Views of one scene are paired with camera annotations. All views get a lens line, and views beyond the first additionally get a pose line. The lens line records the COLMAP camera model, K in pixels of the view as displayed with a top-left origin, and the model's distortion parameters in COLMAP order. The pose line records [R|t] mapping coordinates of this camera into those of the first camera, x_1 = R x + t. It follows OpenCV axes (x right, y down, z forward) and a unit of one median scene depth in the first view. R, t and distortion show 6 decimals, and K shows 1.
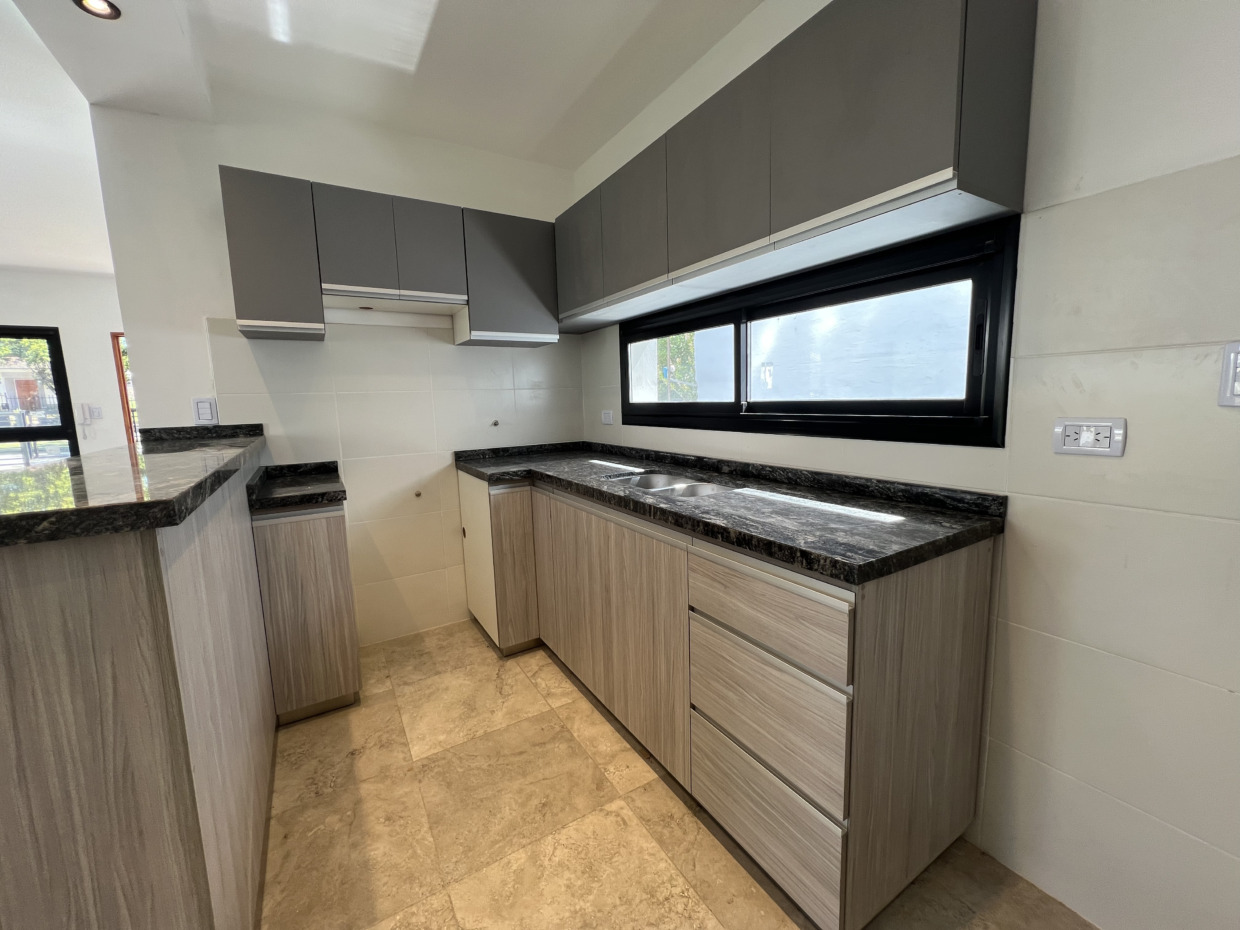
lens RADIAL K [[496.0, 0, 618.3], [0, 496.0, 461.9], [0, 0, 1]] dist [-0.001847, 0.000907]
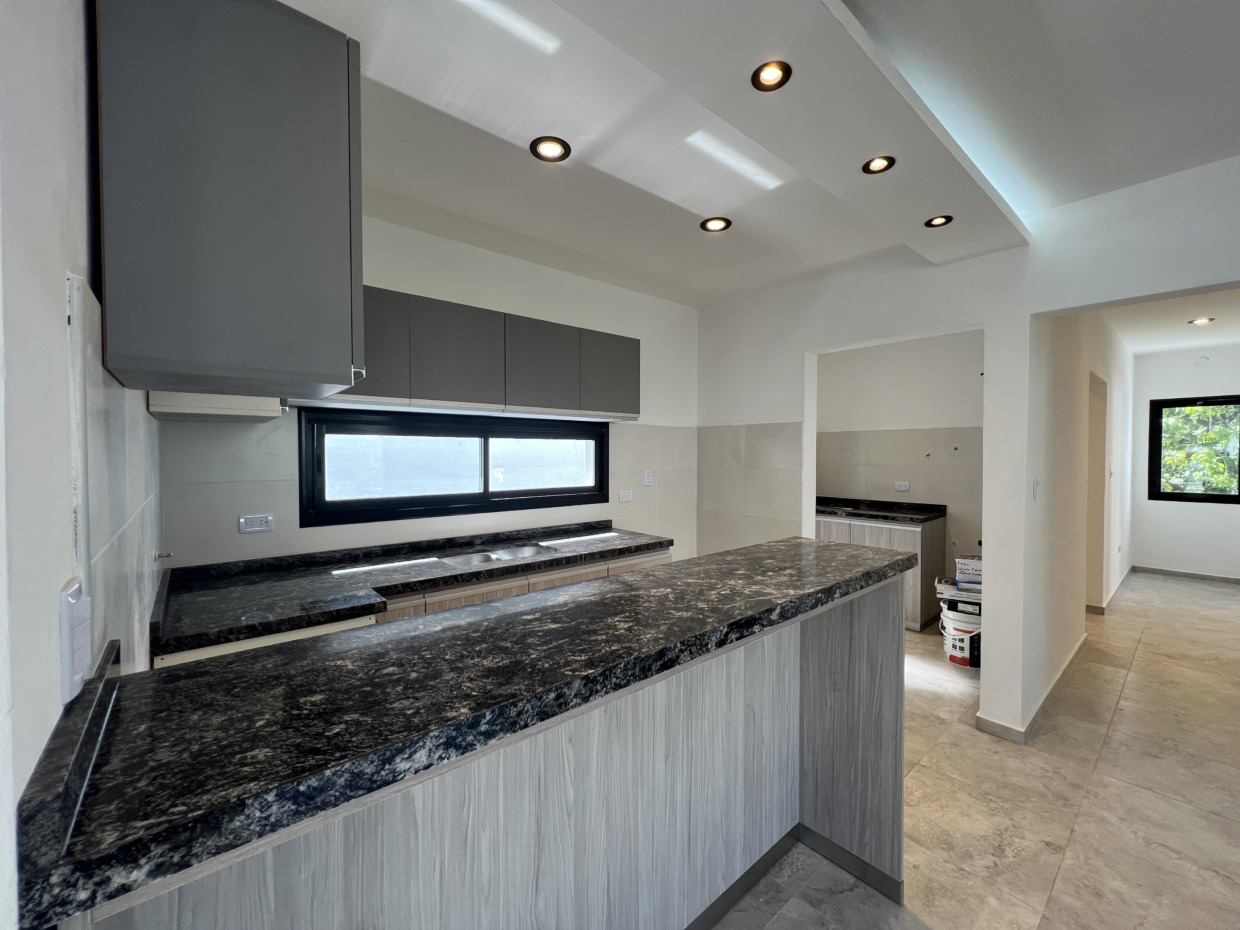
lens RADIAL K [[495.9, 0, 617.0], [0, 495.9, 463.4], [0, 0, 1]] dist [-0.002567, -0.000032]
pose [[-0.154552, 0.008581, 0.987947, -1.257258], [0.132628, 0.991092, 0.012140, -0.173376], [-0.979042, 0.132906, -0.154314, 0.858113]]
